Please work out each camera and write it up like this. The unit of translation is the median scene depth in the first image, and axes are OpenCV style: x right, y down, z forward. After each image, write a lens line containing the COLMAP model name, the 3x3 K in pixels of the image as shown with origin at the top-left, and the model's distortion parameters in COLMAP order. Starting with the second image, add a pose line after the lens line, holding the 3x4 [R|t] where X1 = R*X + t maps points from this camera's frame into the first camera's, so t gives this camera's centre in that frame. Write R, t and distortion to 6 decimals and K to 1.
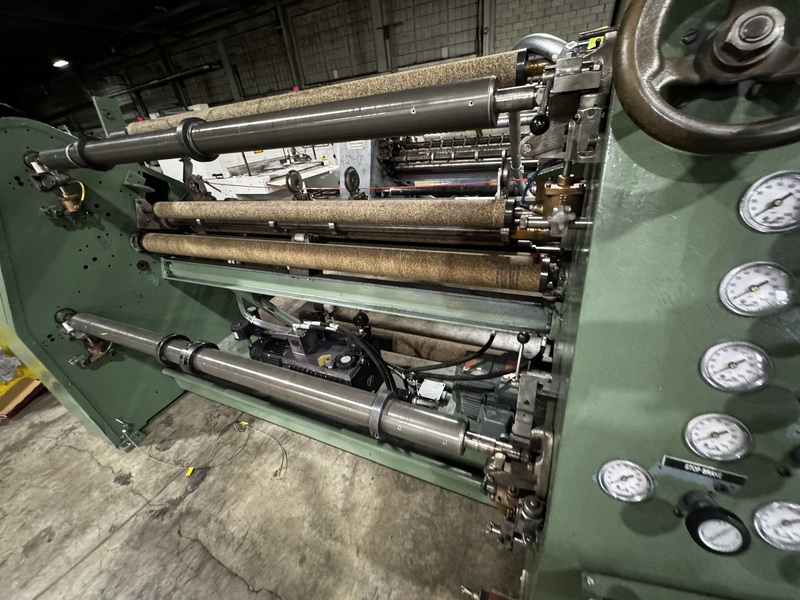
lens RADIAL K [[319.4, 0, 399.9], [0, 319.4, 301.2], [0, 0, 1]] dist [-0.002994, 0.000207]
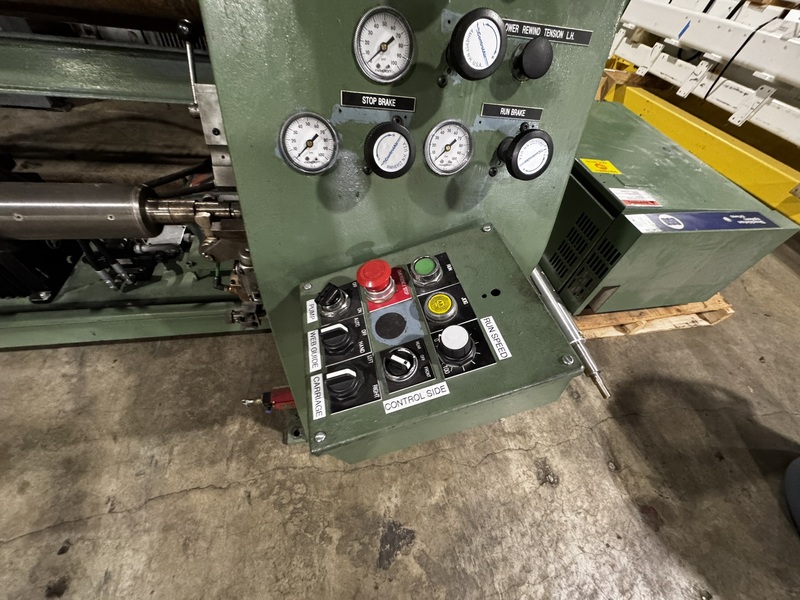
lens RADIAL K [[319.4, 0, 399.8], [0, 319.4, 301.0], [0, 0, 1]] dist [-0.002994, 0.000207]
pose [[0.796259, -0.306321, 0.521669, 0.109203], [0.097340, 0.915965, 0.389272, 0.200020], [-0.597073, -0.259182, 0.759163, 0.048780]]
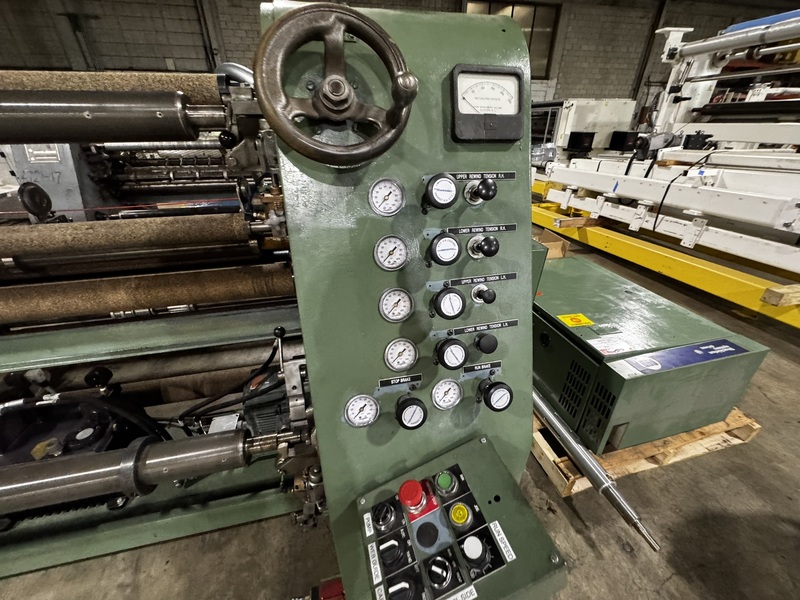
lens RADIAL K [[319.4, 0, 399.9], [0, 319.4, 301.2], [0, 0, 1]] dist [-0.002994, 0.000207]
pose [[0.792998, -0.199328, 0.575693, 0.051260], [0.235074, 0.971895, 0.012704, 0.046089], [-0.562046, 0.125256, 0.817567, -0.068568]]
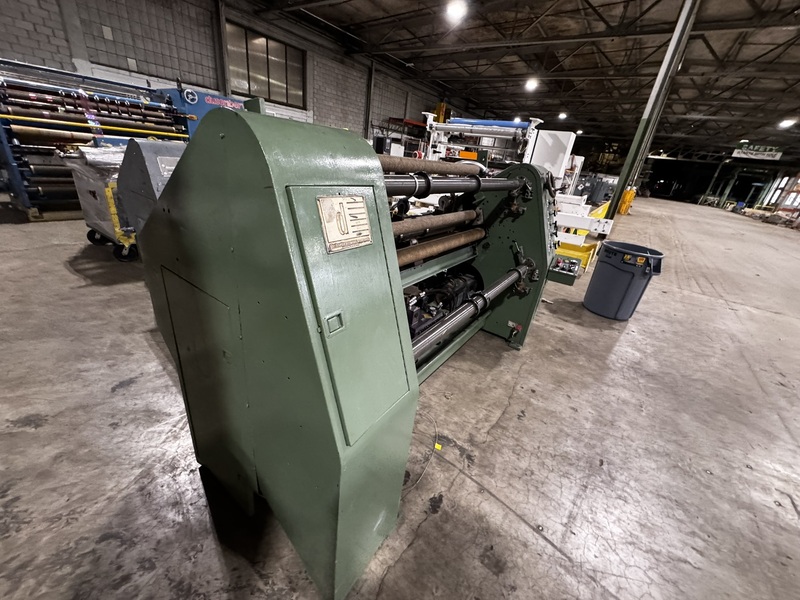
lens RADIAL K [[319.4, 0, 399.4], [0, 319.4, 302.6], [0, 0, 1]] dist [-0.002994, 0.000207]
pose [[0.169242, -0.292130, 0.941285, -1.867471], [0.380852, 0.900258, 0.210920, -0.283442], [-0.909015, 0.322794, 0.263620, 0.737148]]
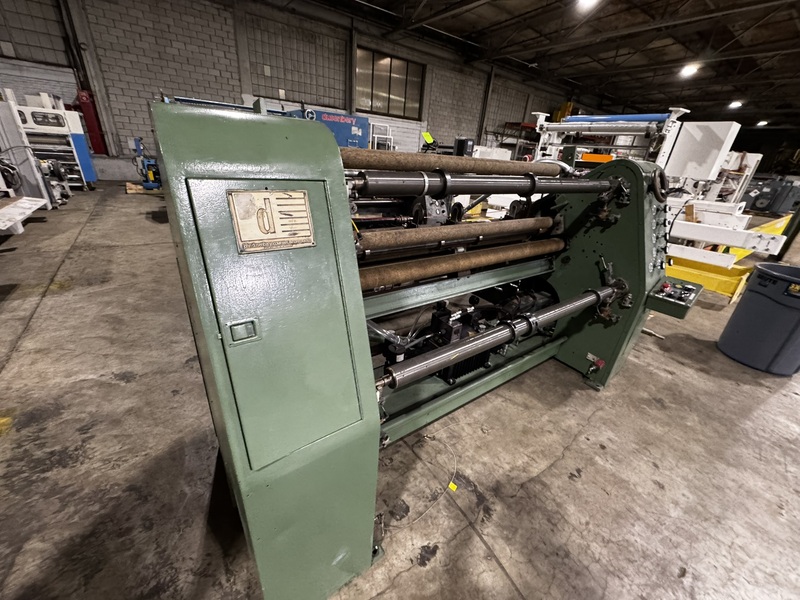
lens RADIAL K [[319.4, 0, 399.3], [0, 319.4, 302.3], [0, 0, 1]] dist [-0.002994, 0.000207]
pose [[0.480211, -0.237347, 0.844431, -1.665970], [0.329273, 0.941069, 0.077258, -0.176199], [-0.813005, 0.240948, 0.530063, 0.521151]]
